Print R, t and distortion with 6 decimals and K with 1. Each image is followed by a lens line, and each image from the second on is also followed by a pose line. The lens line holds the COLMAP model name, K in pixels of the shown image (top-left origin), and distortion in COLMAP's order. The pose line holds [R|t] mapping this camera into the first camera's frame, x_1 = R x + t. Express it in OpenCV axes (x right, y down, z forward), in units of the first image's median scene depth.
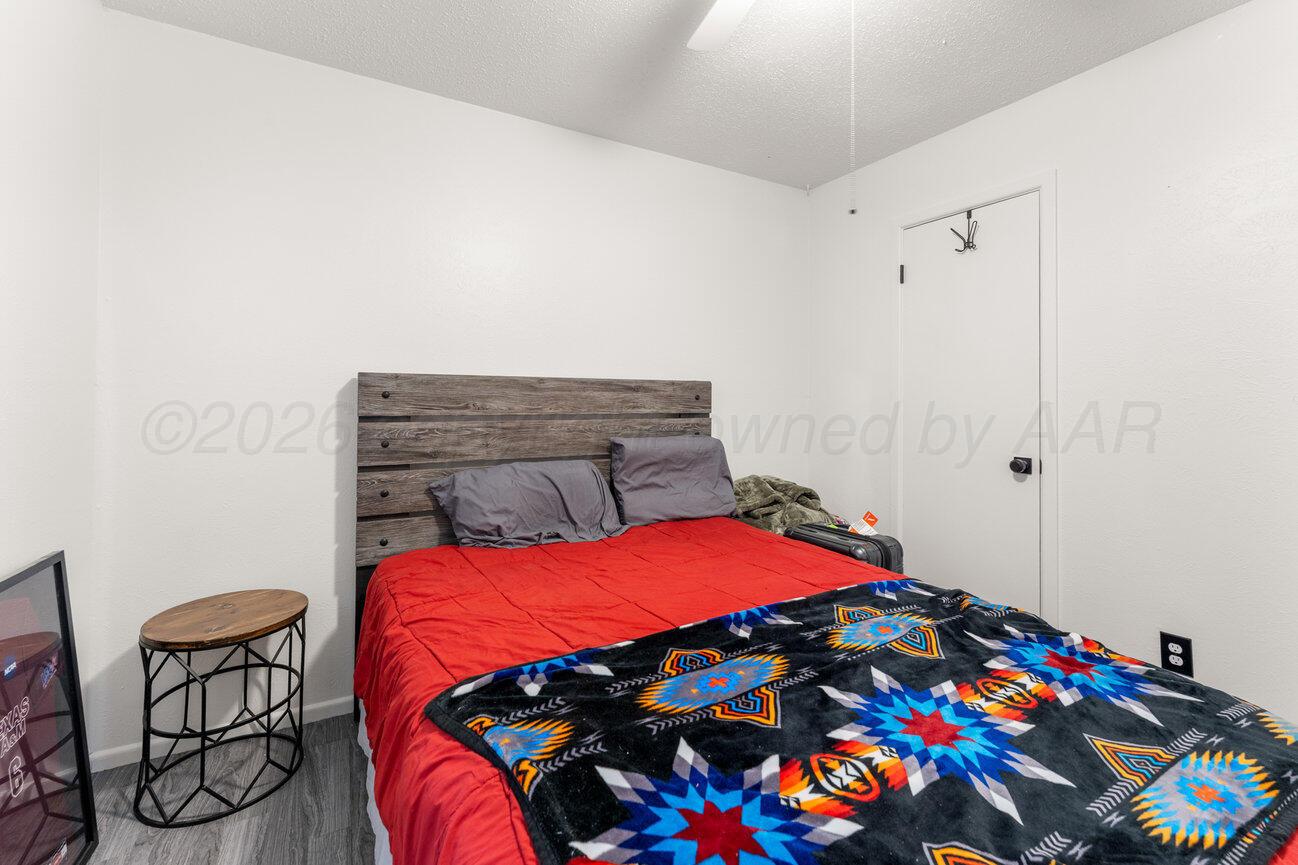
lens RADIAL K [[532.1, 0, 650.3], [0, 532.1, 422.7], [0, 0, 1]] dist [0.002102, 0.000095]
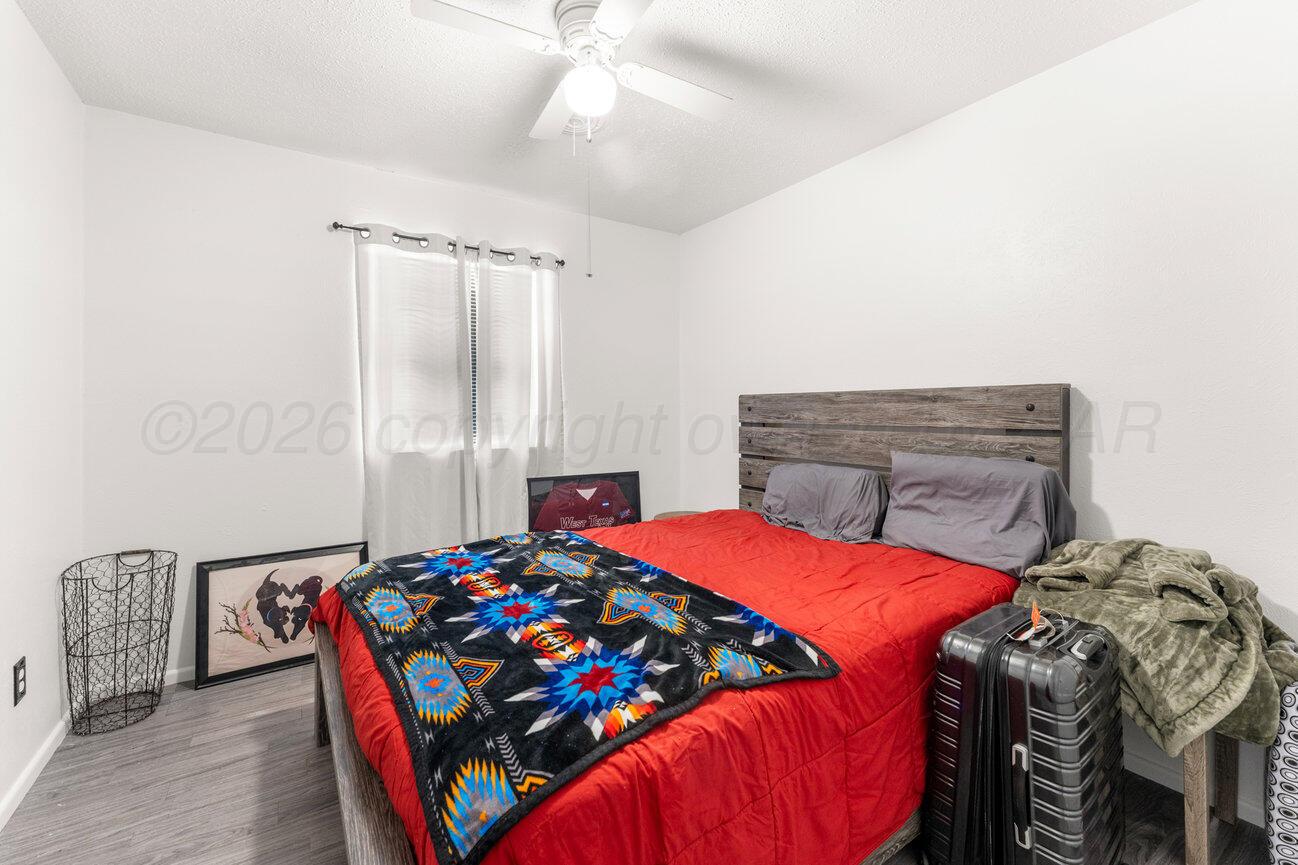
lens RADIAL K [[532.1, 0, 650.3], [0, 532.1, 422.7], [0, 0, 1]] dist [0.002102, 0.000095]
pose [[0.090847, 0.015580, -0.995743, 0.919547], [-0.043655, 0.998979, 0.011648, -0.015744], [0.994908, 0.042411, 0.091434, 0.516390]]
